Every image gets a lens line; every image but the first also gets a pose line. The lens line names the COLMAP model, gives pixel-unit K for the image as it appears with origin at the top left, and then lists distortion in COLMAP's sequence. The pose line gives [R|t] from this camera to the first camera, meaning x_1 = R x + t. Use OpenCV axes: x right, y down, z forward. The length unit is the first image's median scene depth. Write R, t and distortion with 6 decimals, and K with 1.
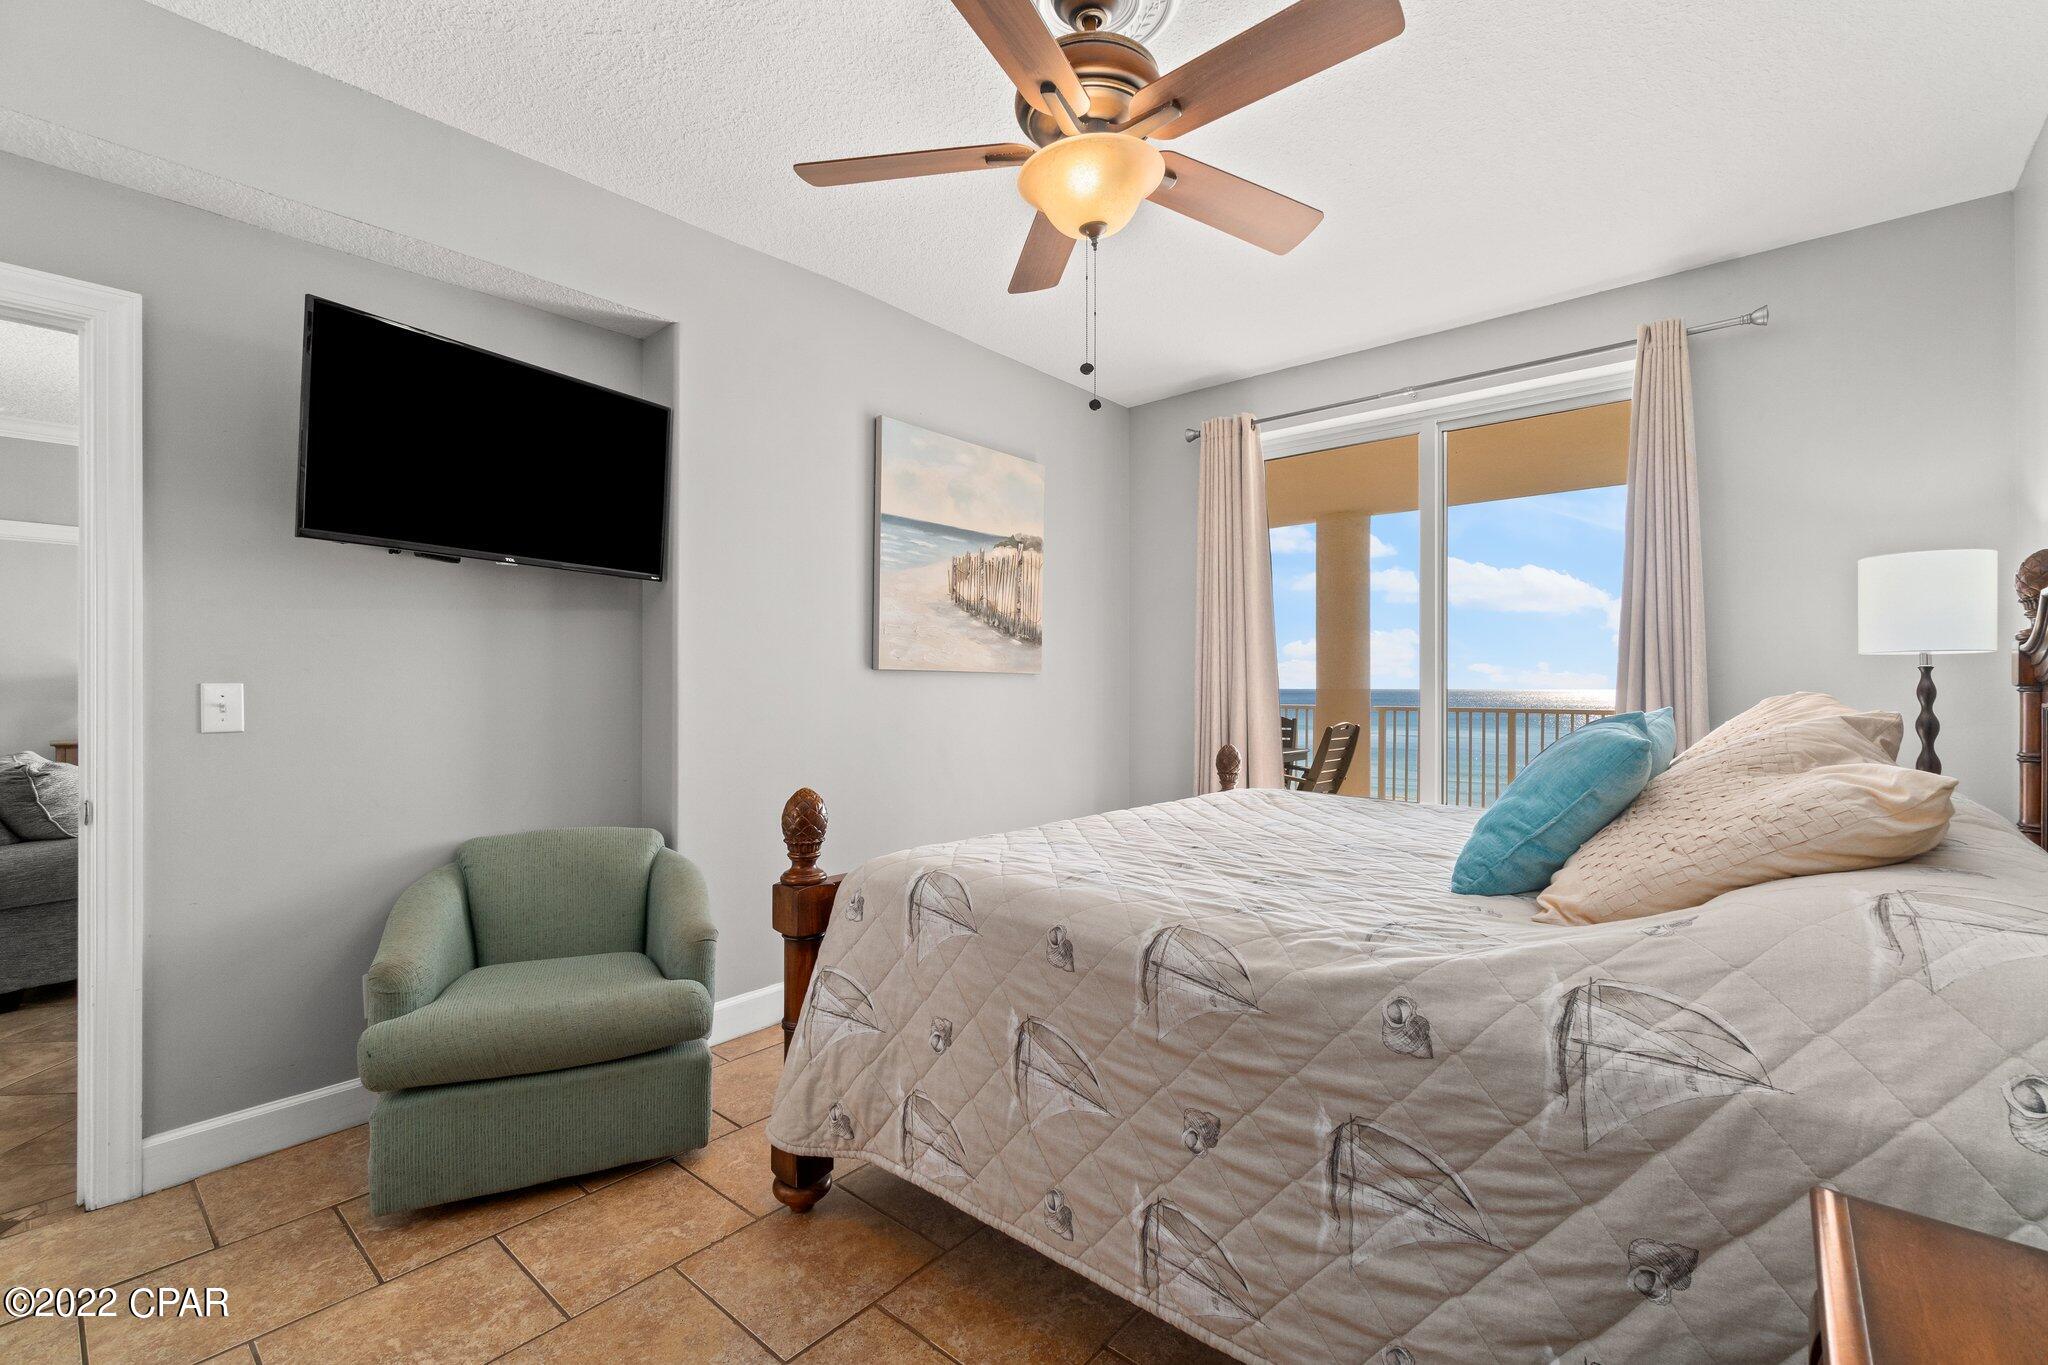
lens RADIAL K [[883.9, 0, 1027.8], [0, 883.9, 690.3], [0, 0, 1]] dist [-0.005644, -0.000431]
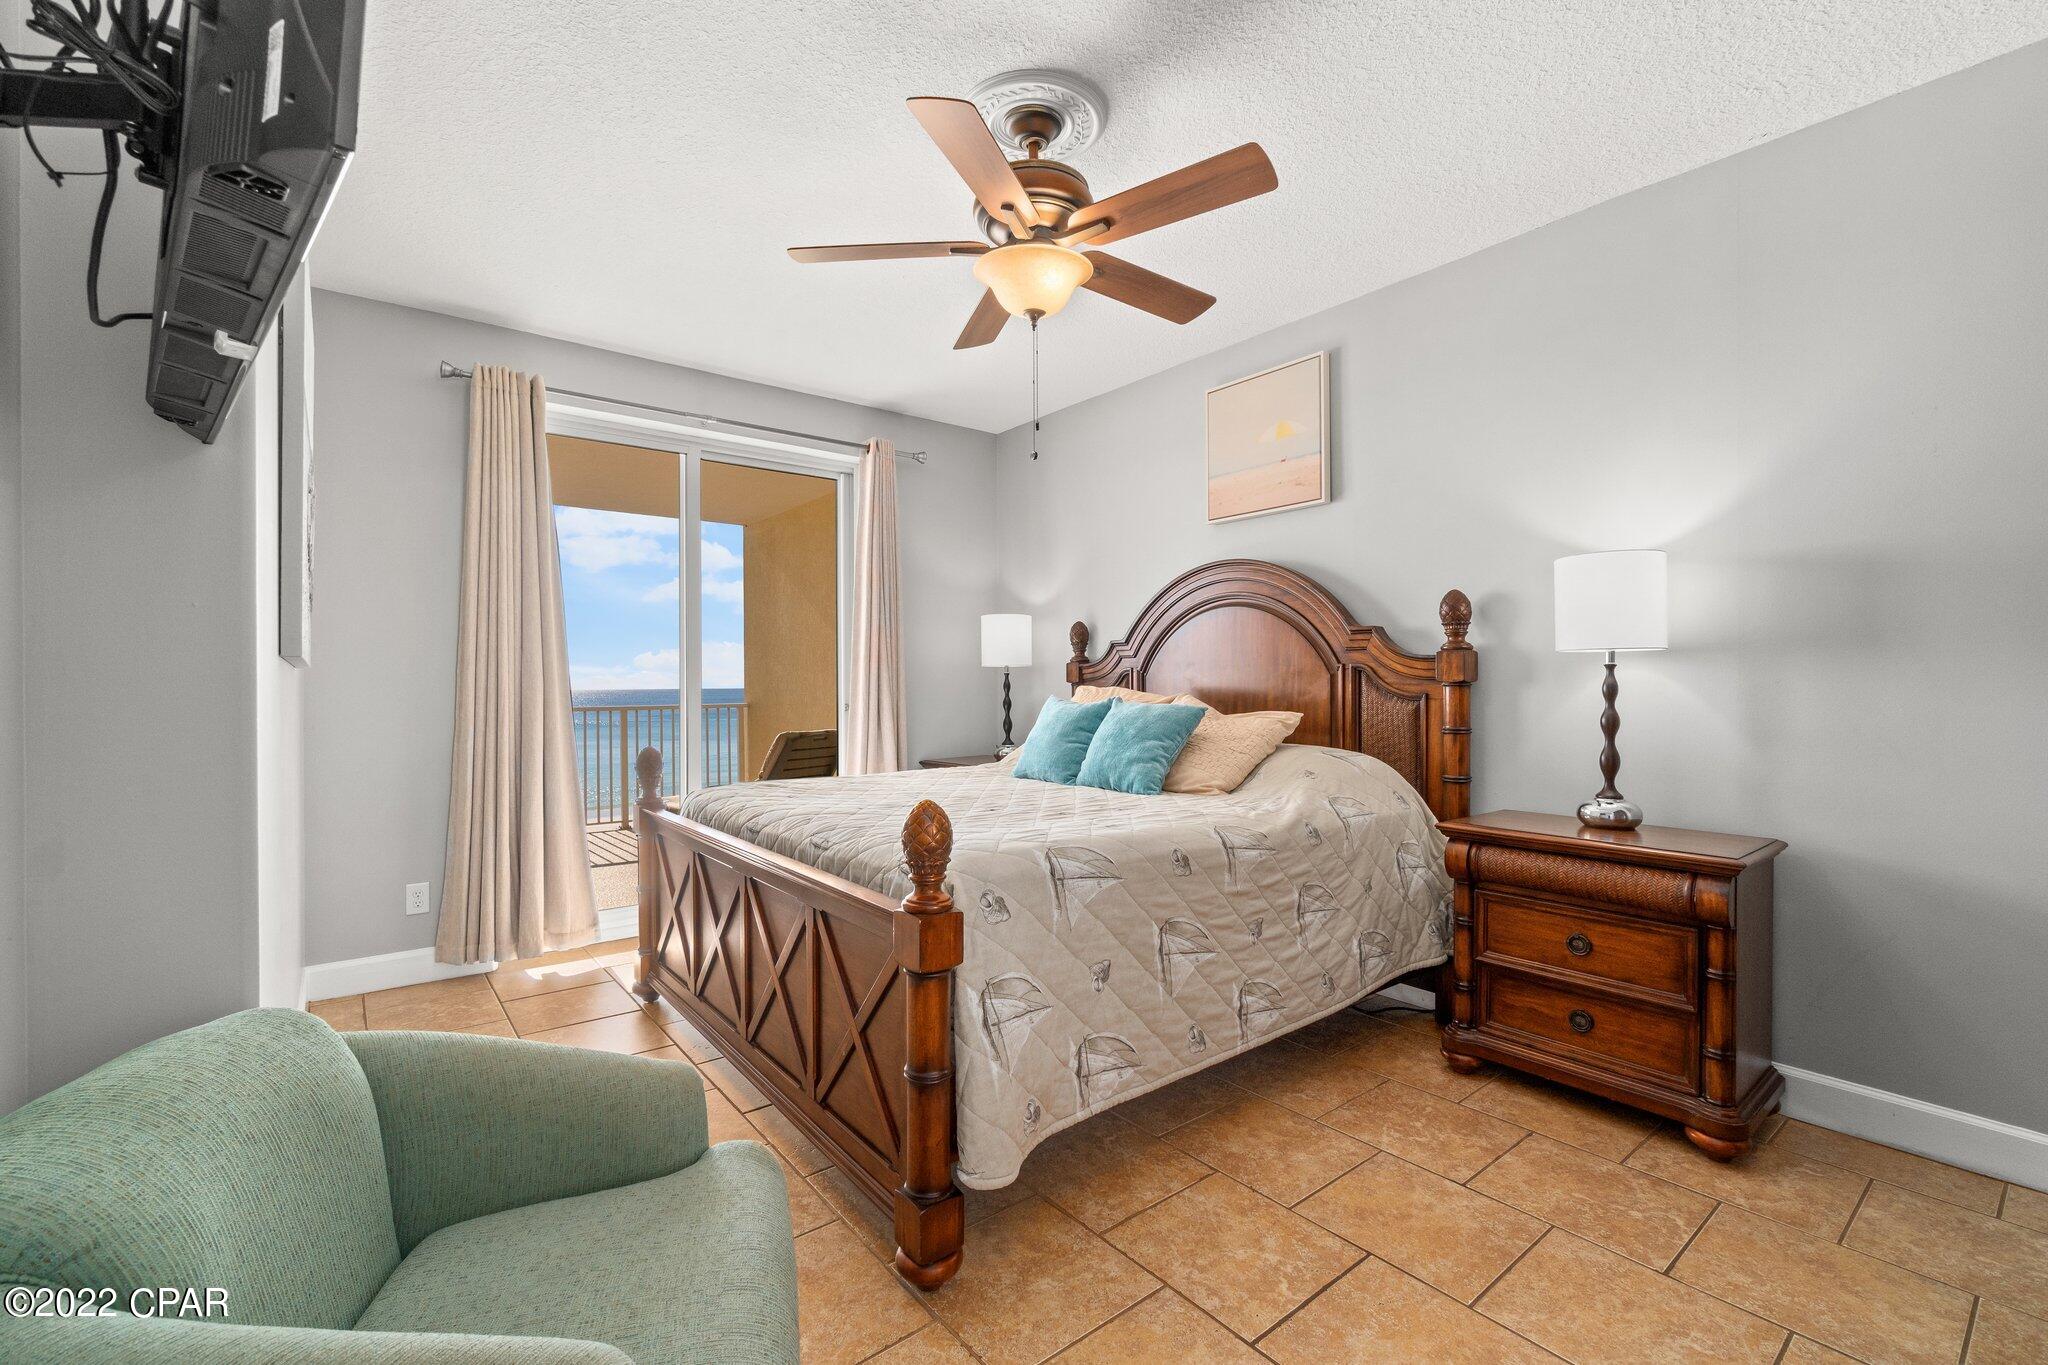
lens RADIAL K [[883.9, 0, 1027.8], [0, 883.9, 690.3], [0, 0, 1]] dist [-0.005644, -0.000431]
pose [[0.181987, -0.008488, 0.983264, -1.429754], [0.009645, 0.999930, 0.006847, -0.003049], [-0.983254, 0.008237, 0.182056, 0.979216]]
